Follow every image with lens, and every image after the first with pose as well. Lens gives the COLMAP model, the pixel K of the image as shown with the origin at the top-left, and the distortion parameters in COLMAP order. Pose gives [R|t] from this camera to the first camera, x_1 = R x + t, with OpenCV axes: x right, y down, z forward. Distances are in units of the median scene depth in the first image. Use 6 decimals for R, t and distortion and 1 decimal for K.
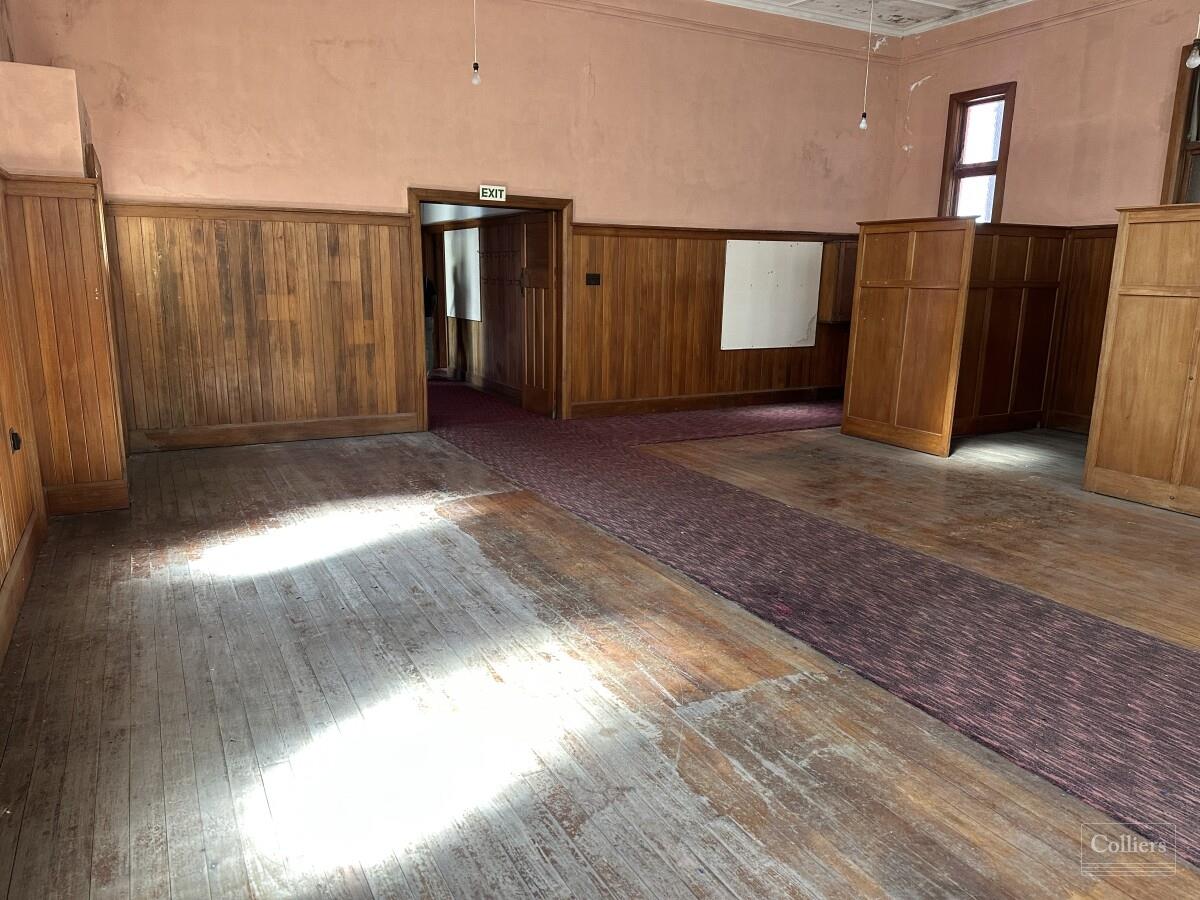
lens RADIAL K [[847.9, 0, 595.7], [0, 847.9, 453.5], [0, 0, 1]] dist [0.119121, -0.156113]
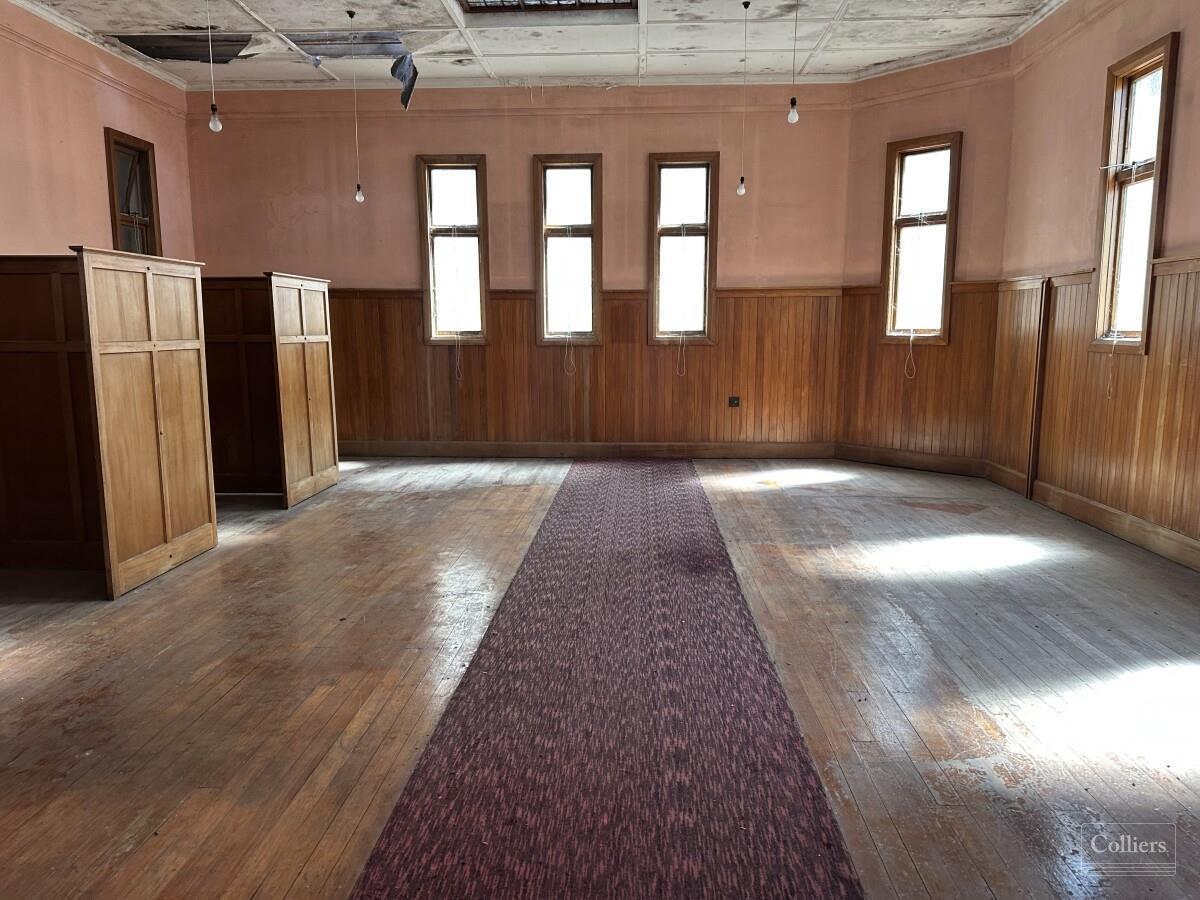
lens RADIAL K [[847.9, 0, 595.7], [0, 847.9, 453.5], [0, 0, 1]] dist [0.119121, -0.156113]
pose [[-0.861966, -0.087124, 0.499424, -0.250915], [0.094043, 0.940546, 0.326388, -0.375426], [-0.498168, 0.328302, -0.802525, 1.718978]]
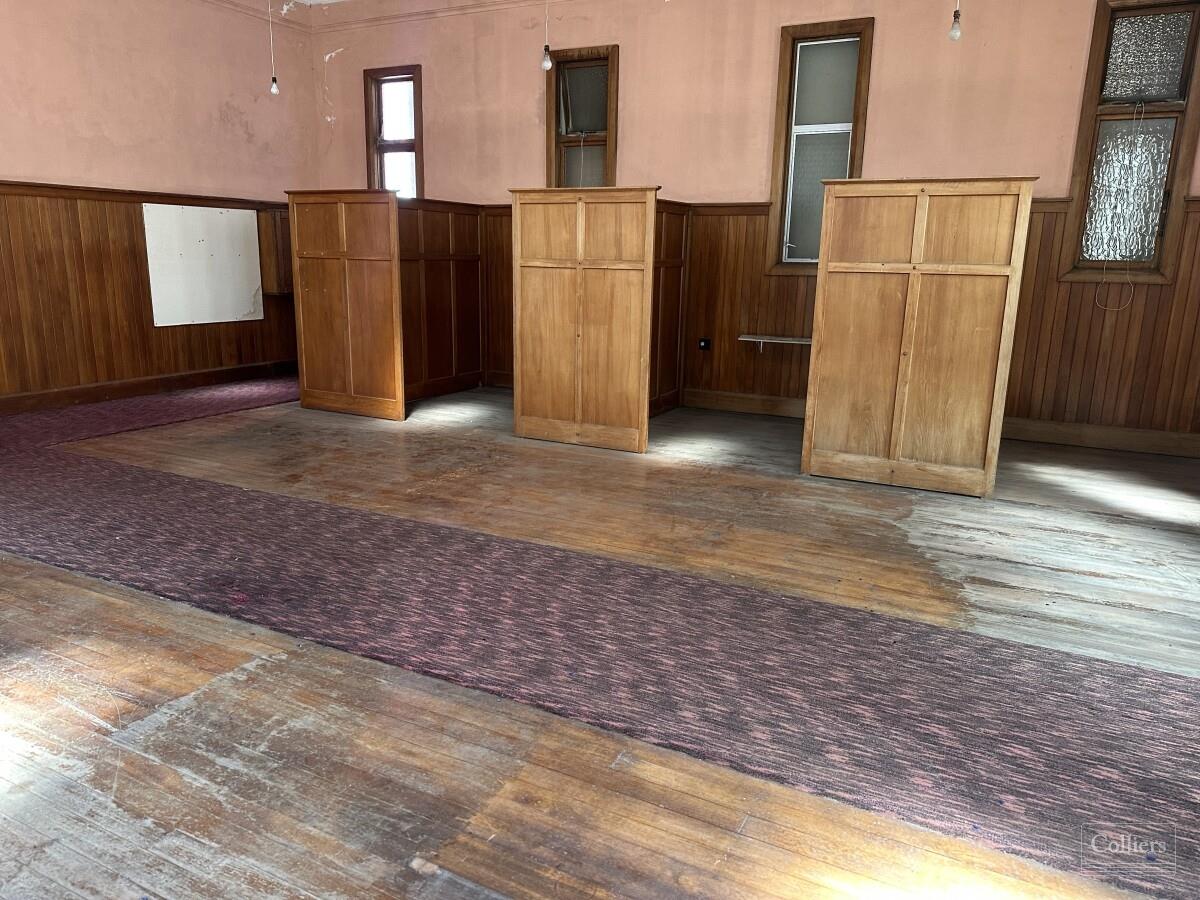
lens RADIAL K [[847.9, 0, 595.7], [0, 847.9, 453.5], [0, 0, 1]] dist [0.119121, -0.156113]
pose [[0.827603, -0.128871, 0.546321, 0.033774], [0.111702, 0.991633, 0.064702, 0.004463], [-0.550088, 0.007477, 0.835073, -0.013931]]
